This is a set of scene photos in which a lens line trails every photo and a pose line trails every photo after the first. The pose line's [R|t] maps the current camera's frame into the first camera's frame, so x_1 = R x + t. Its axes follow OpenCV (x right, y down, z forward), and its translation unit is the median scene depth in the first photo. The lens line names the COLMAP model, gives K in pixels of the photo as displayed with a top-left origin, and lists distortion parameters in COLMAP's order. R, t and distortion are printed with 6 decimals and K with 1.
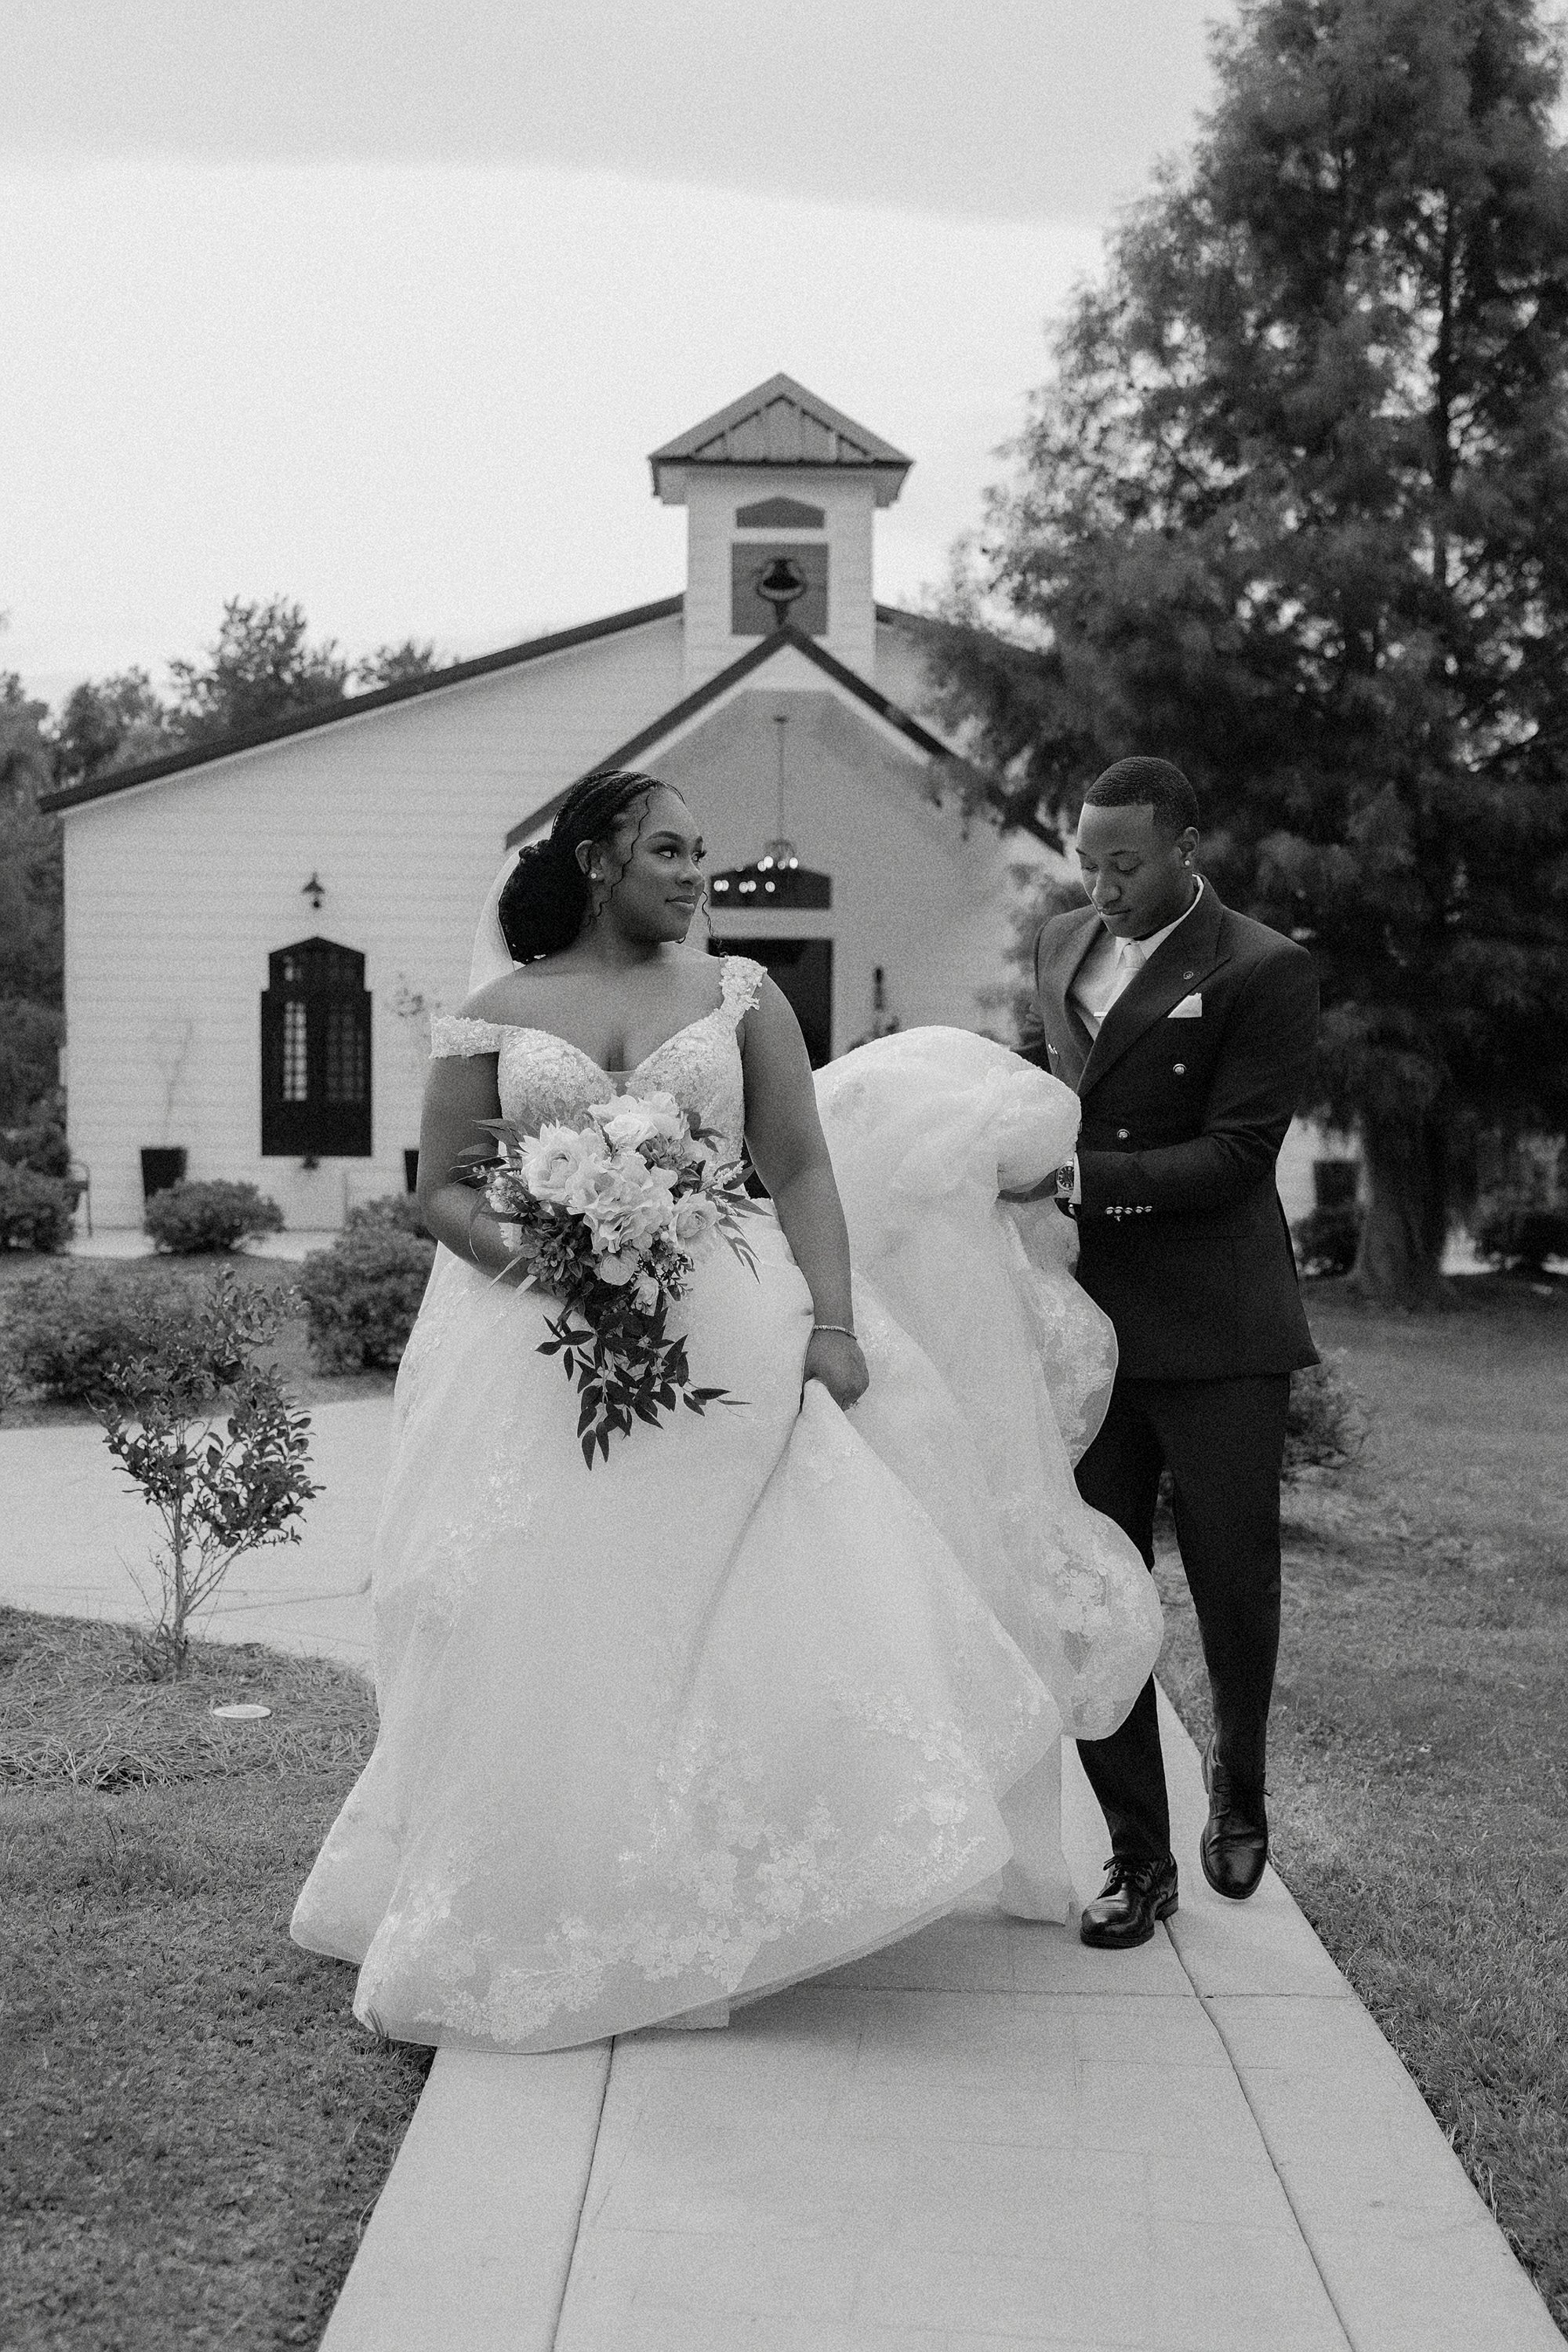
lens RADIAL K [[4070.9, 0, 731.9], [0, 4070.9, 1069.8], [0, 0, 1]] dist [0.024977, -0.355350]
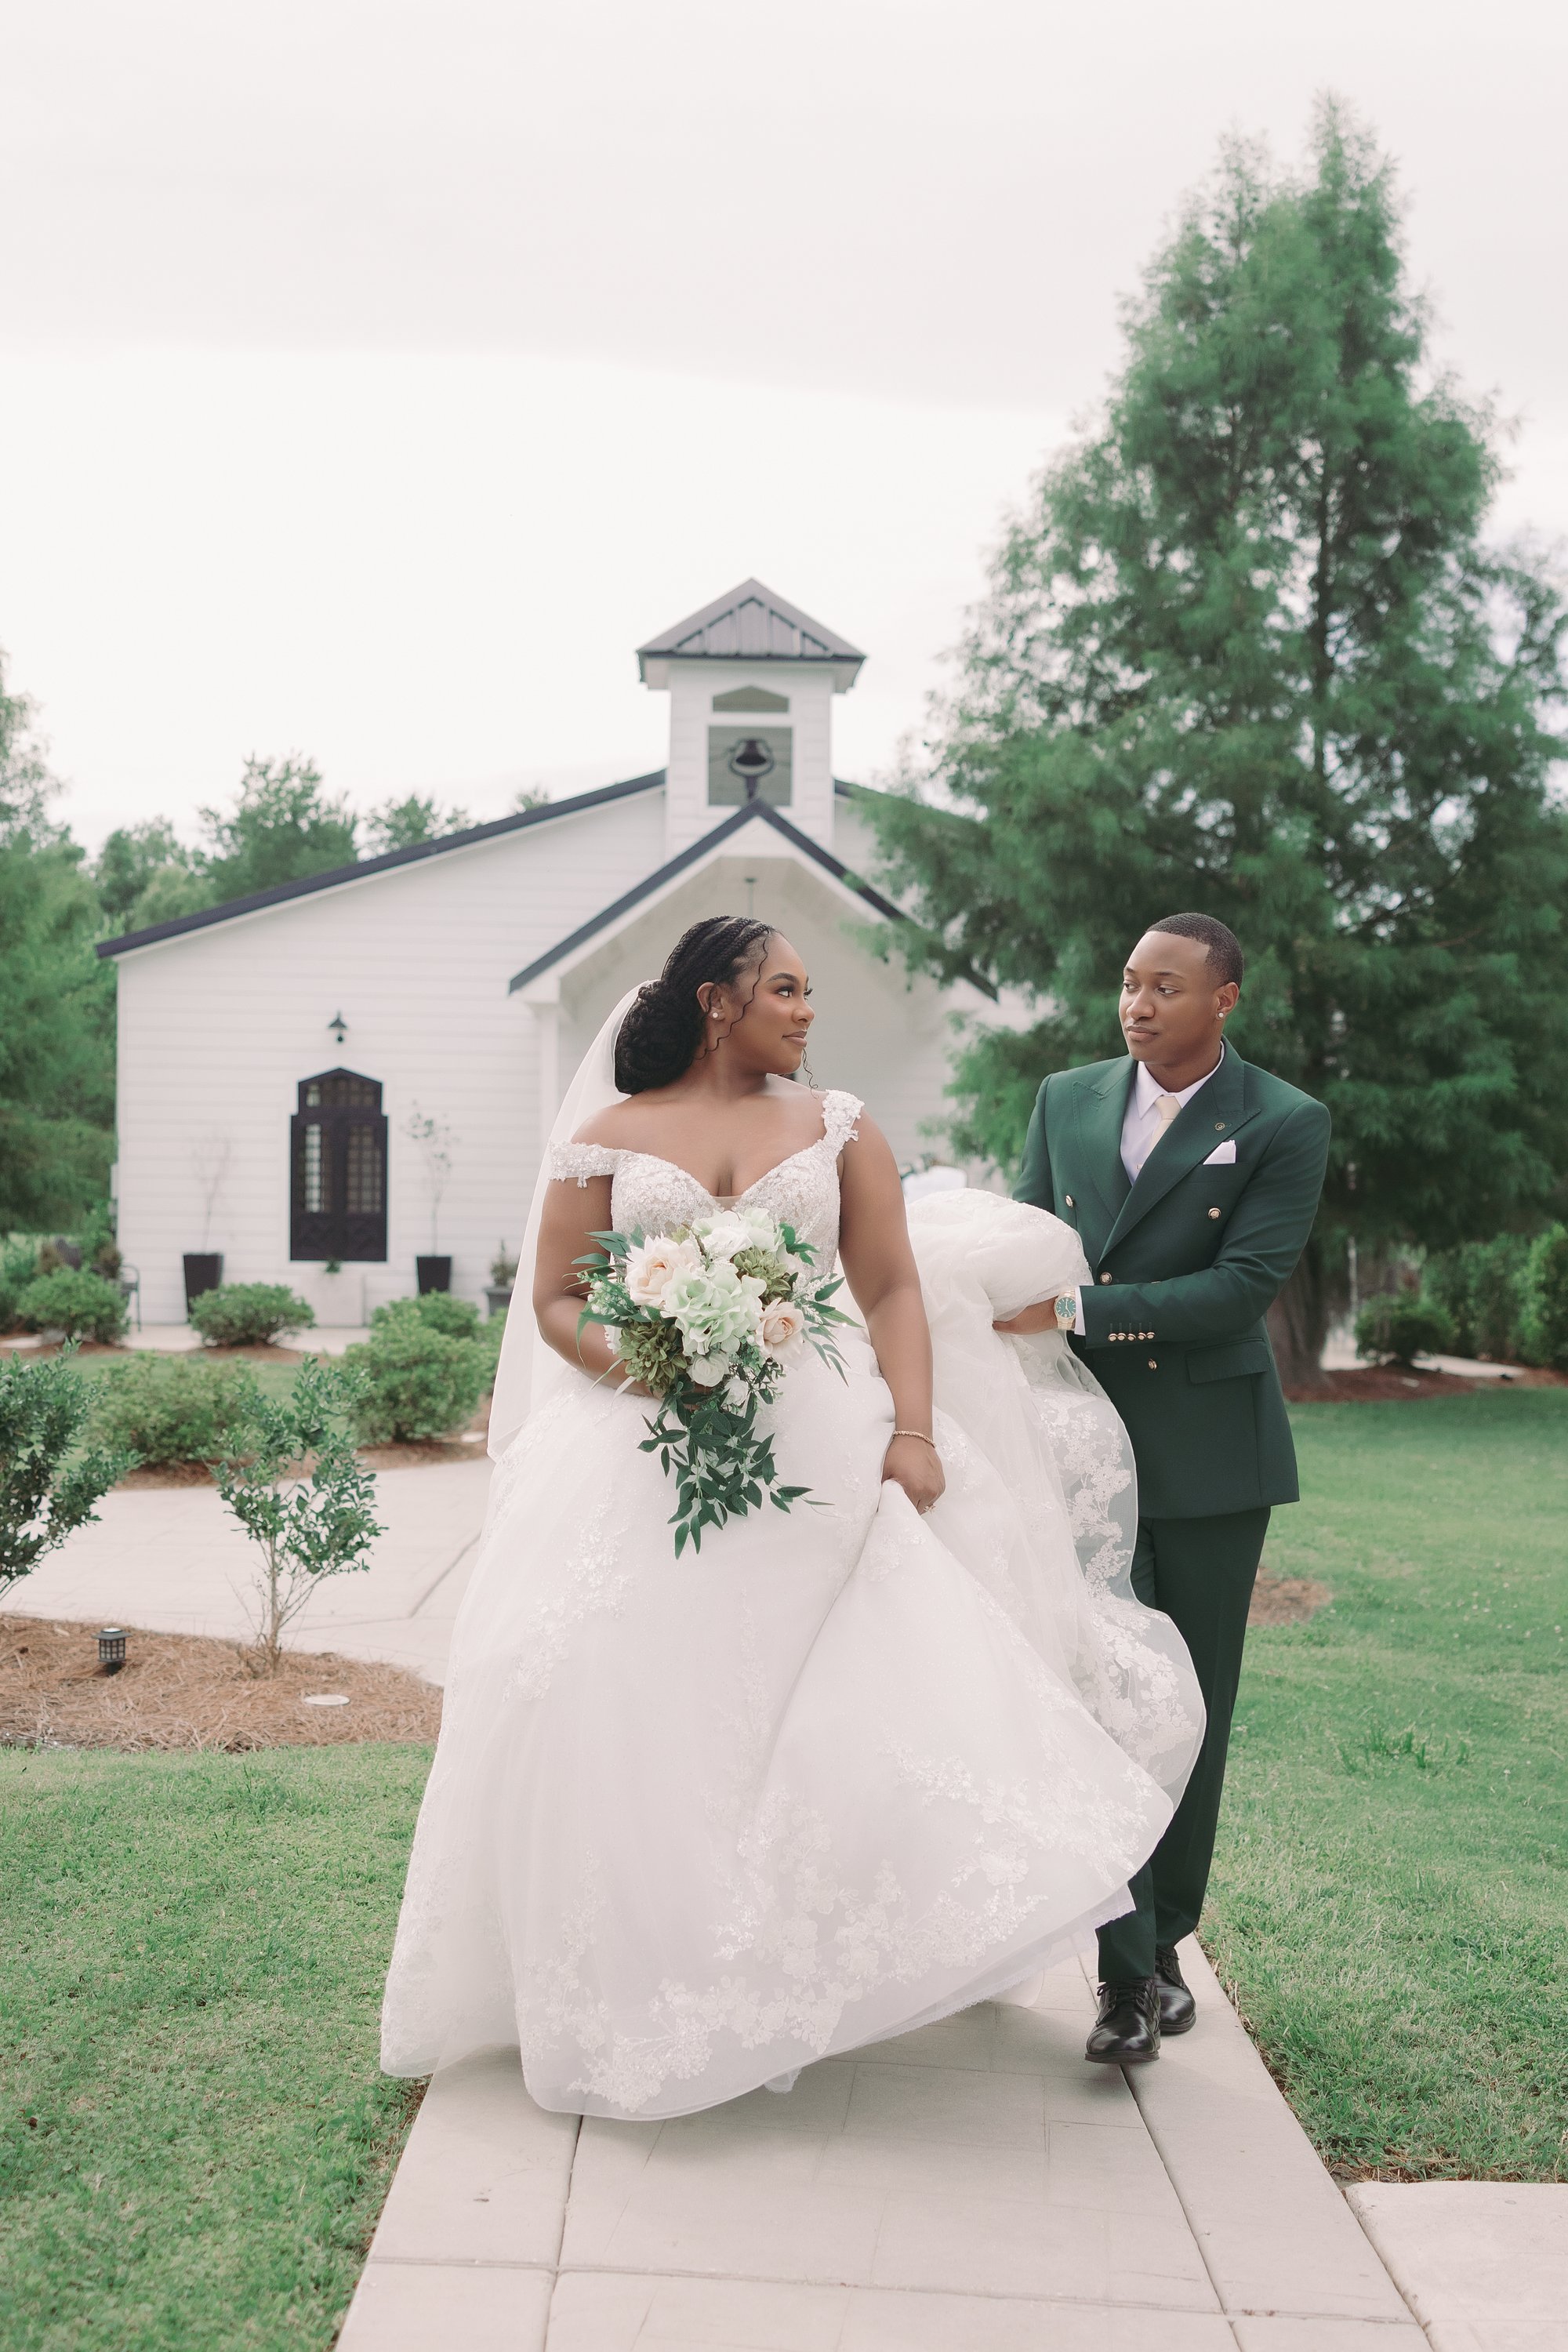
lens RADIAL K [[4070.9, 0, 731.9], [0, 4070.9, 1069.8], [0, 0, 1]] dist [0.024977, -0.355350]
pose [[0.999965, 0.004400, 0.007159, -0.001293], [-0.004223, 0.999692, -0.024461, -0.005706], [-0.007265, 0.024429, 0.999675, -0.158637]]
